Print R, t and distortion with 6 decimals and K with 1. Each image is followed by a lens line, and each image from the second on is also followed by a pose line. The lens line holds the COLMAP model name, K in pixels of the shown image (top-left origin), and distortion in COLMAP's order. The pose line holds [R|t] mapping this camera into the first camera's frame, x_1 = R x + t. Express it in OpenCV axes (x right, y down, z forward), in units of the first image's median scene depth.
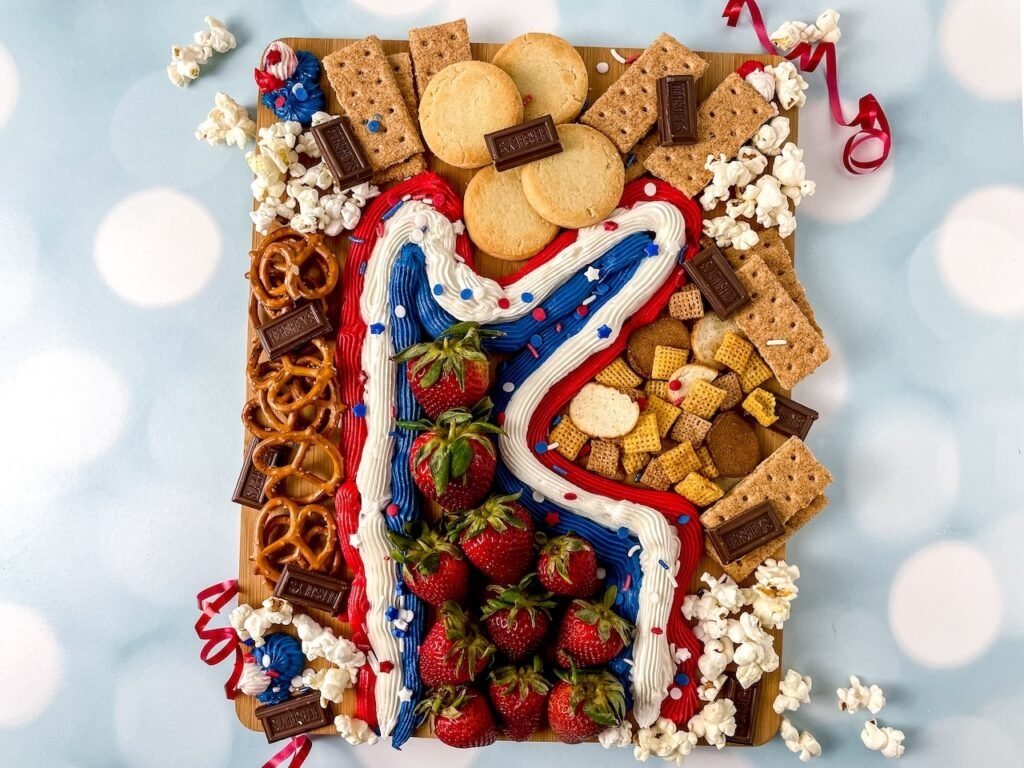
lens RADIAL K [[843.4, 0, 517.0], [0, 843.4, 388.7], [0, 0, 1]] dist [-0.043621, 0.015751]
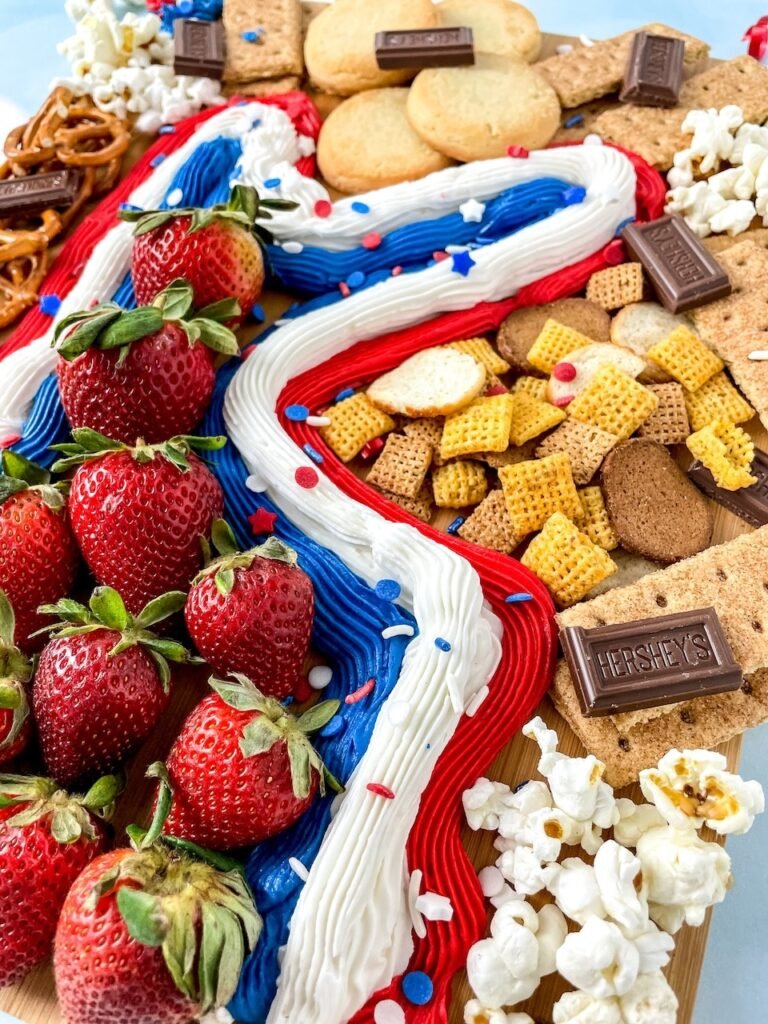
lens RADIAL K [[843.4, 0, 388.5], [0, 843.4, 508.3], [0, 0, 1]] dist [-0.043621, 0.015751]
pose [[0.942659, 0.233795, -0.238191, 0.229204], [-0.321149, 0.829691, -0.456592, 0.350349], [0.090876, 0.506906, 0.857198, 0.565667]]
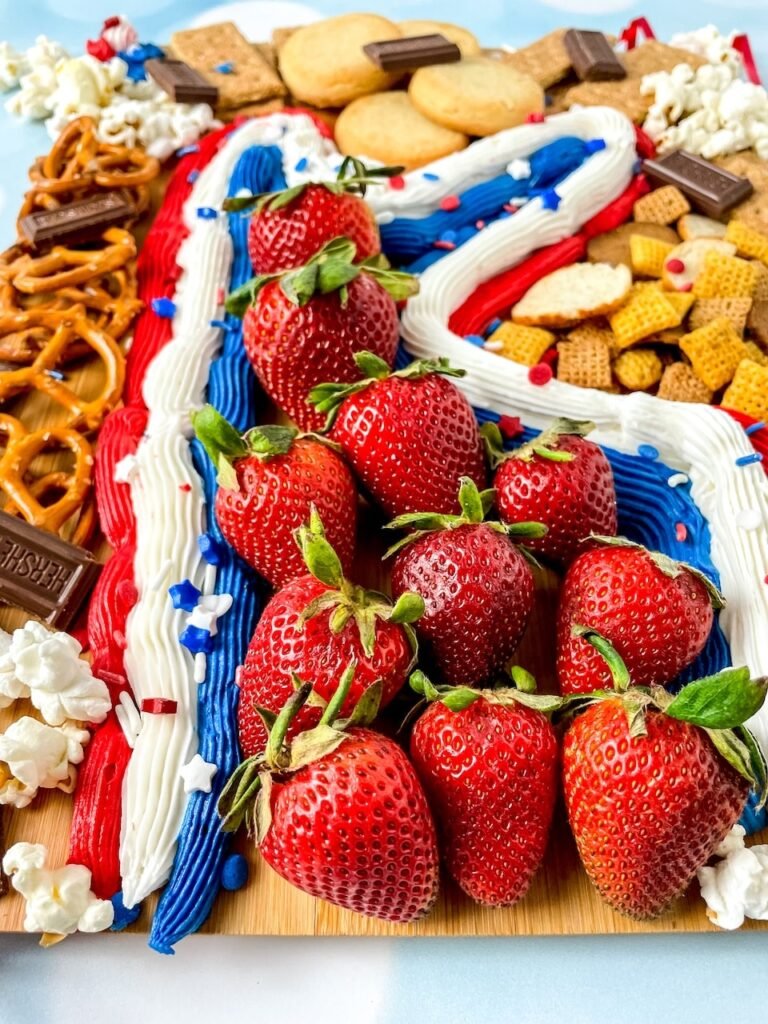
lens RADIAL K [[843.4, 0, 378.5], [0, 843.4, 509.8], [0, 0, 1]] dist [-0.043621, 0.015751]
pose [[0.999188, -0.034652, 0.020538, -0.051956], [0.040027, 0.796909, -0.602772, 0.504139], [0.004521, 0.603105, 0.797649, 0.607136]]
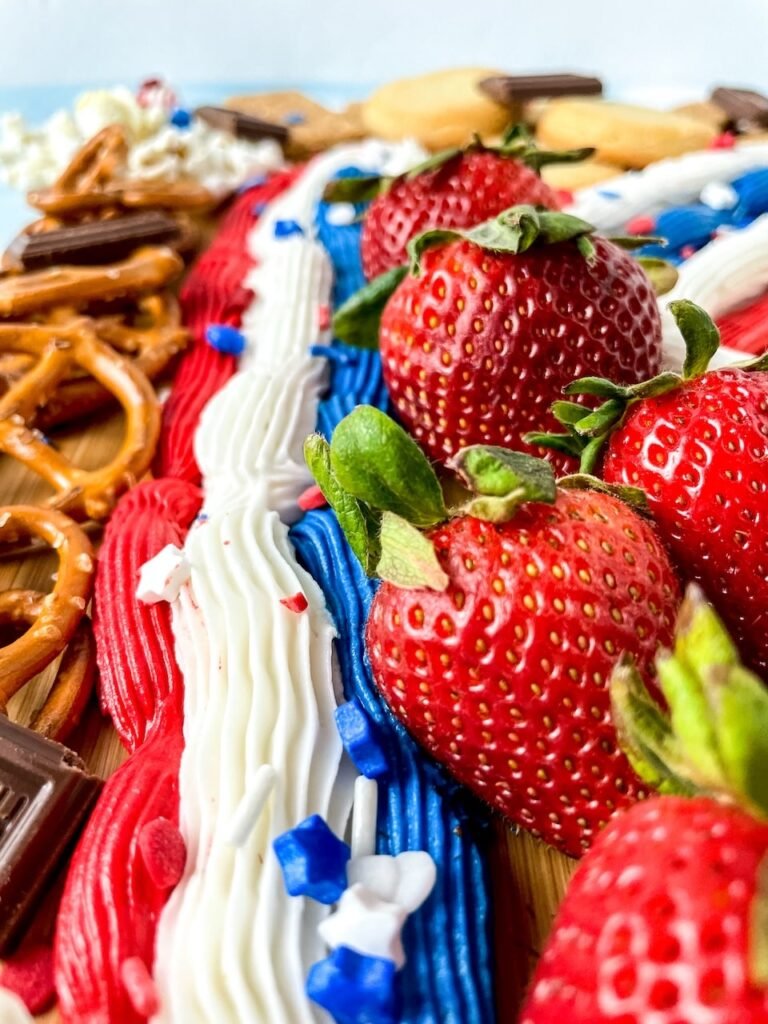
lens RADIAL K [[860.5, 0, 385.5], [0, 860.5, 510.1], [0, 0, 1]] dist [-0.069180, 0.021807]
pose [[0.998269, -0.043870, 0.039178, -0.136444], [0.057862, 0.612883, -0.788053, 0.360580], [0.010560, 0.788955, 0.614360, 0.828527]]
